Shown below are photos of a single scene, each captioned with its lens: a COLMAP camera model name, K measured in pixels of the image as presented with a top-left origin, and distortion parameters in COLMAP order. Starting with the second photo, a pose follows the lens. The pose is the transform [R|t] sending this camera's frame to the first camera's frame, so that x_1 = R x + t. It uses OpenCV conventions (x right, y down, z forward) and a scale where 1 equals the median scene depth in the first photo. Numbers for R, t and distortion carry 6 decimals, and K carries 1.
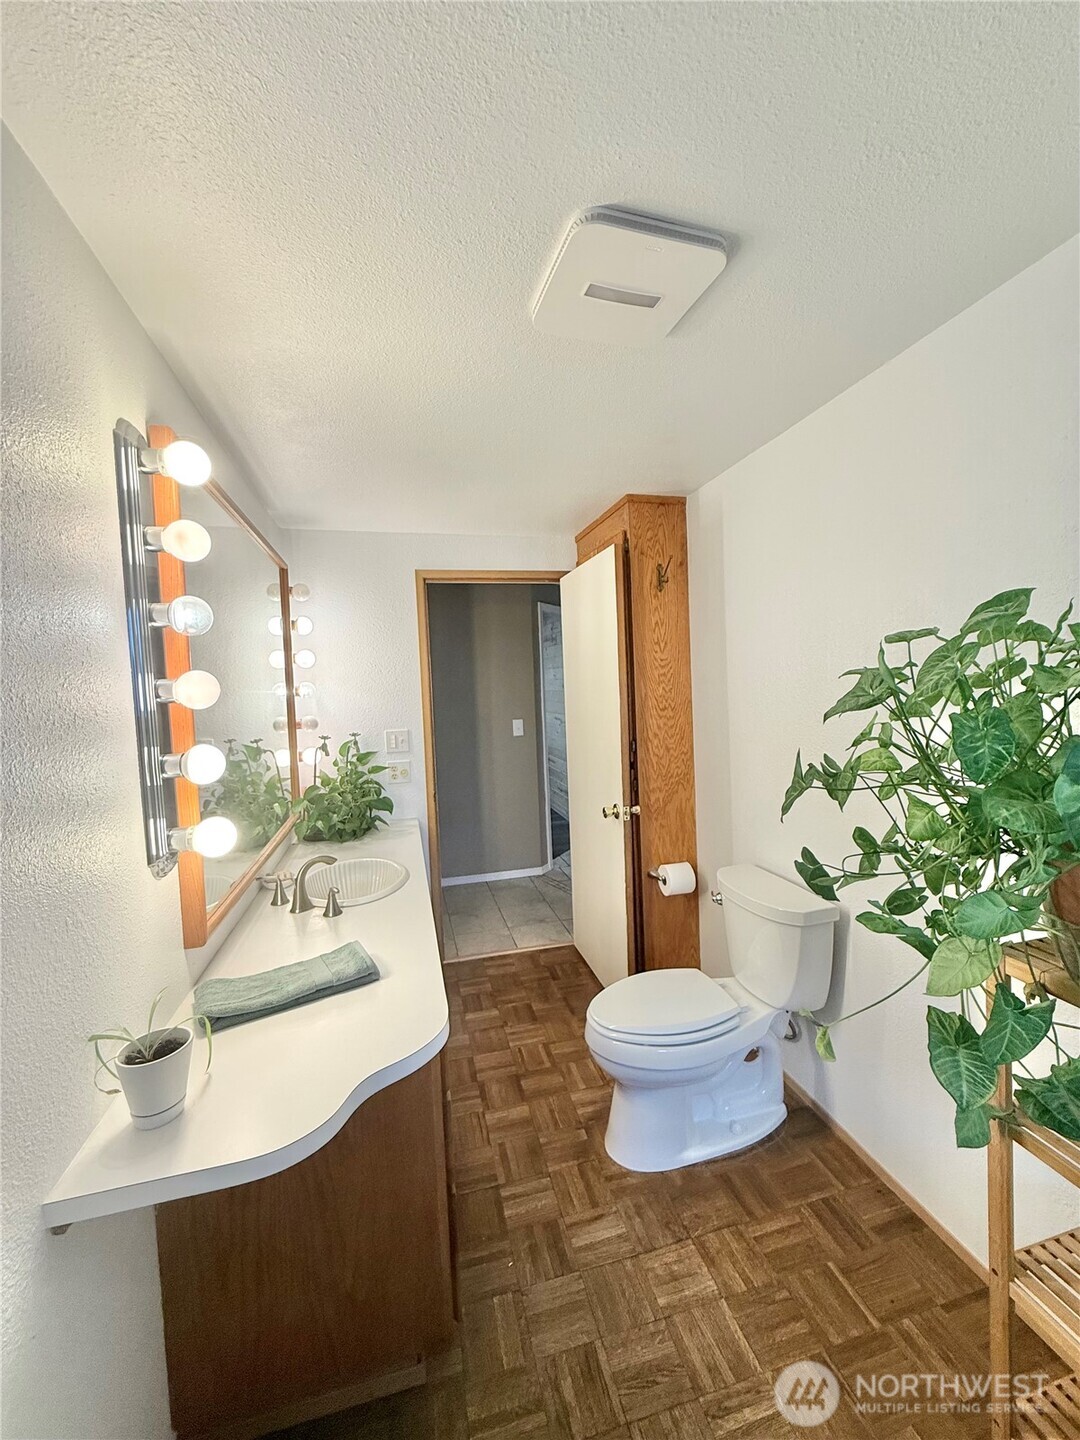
lens RADIAL K [[572.5, 0, 546.1], [0, 572.5, 717.6], [0, 0, 1]] dist [0.000263, -0.000589]
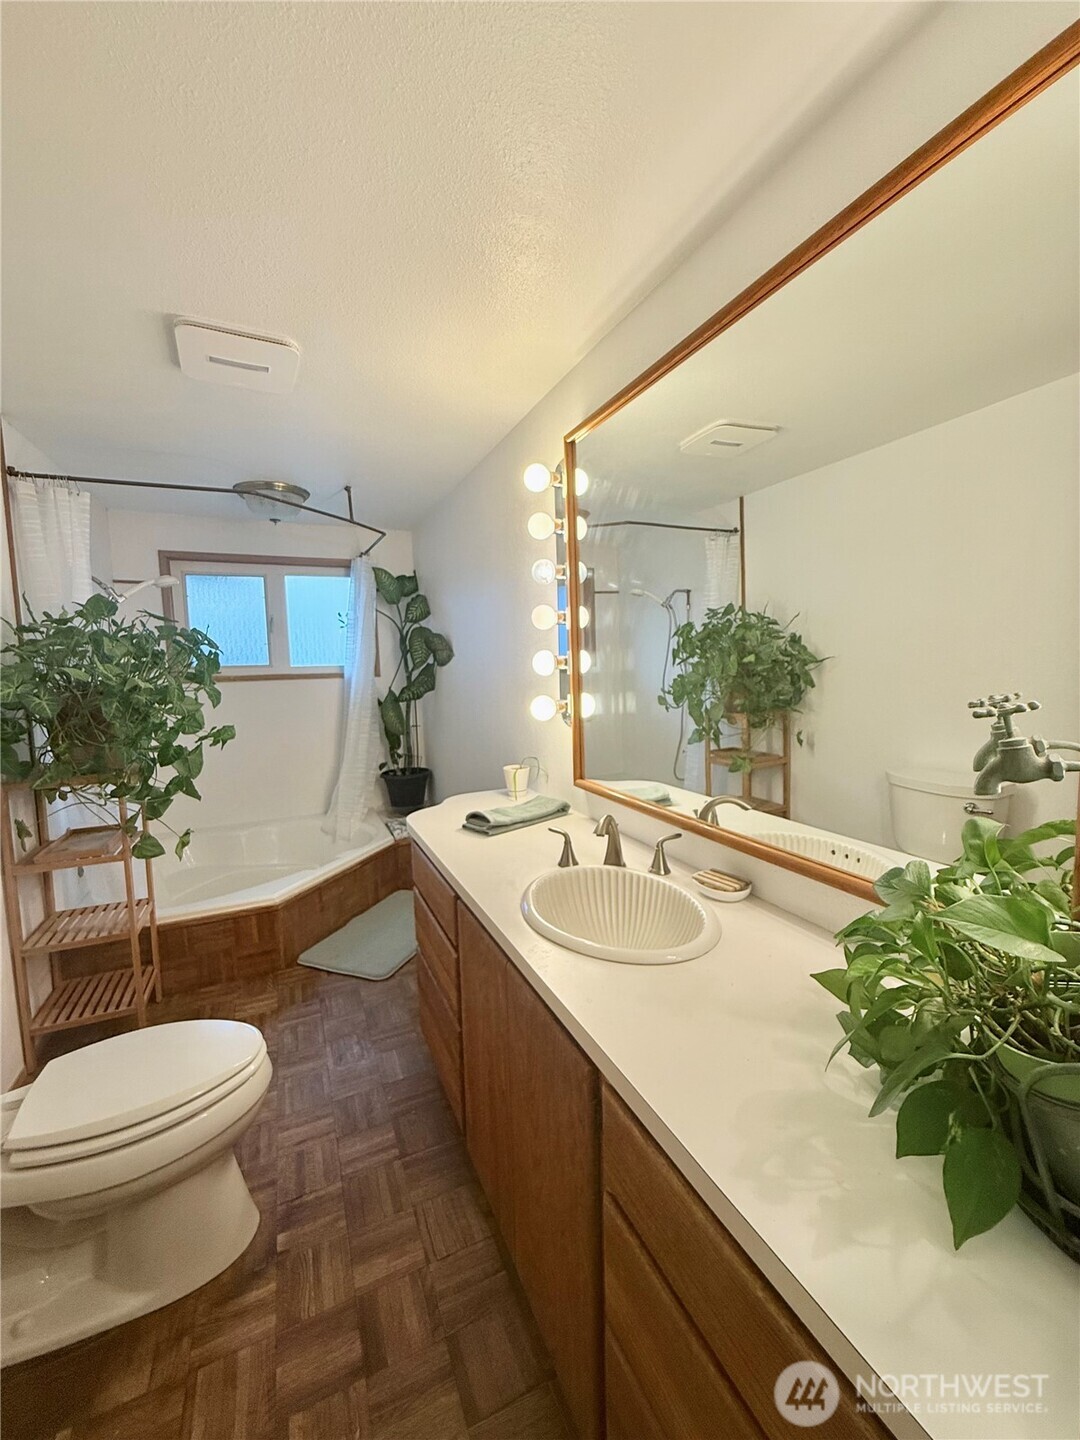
lens RADIAL K [[572.5, 0, 539.3], [0, 572.5, 715.7], [0, 0, 1]] dist [0.000263, -0.000589]
pose [[-0.982559, 0.076350, -0.169556, -0.187672], [0.051481, 0.987870, 0.146504, -0.012271], [0.178685, 0.135220, -0.974570, 1.722840]]
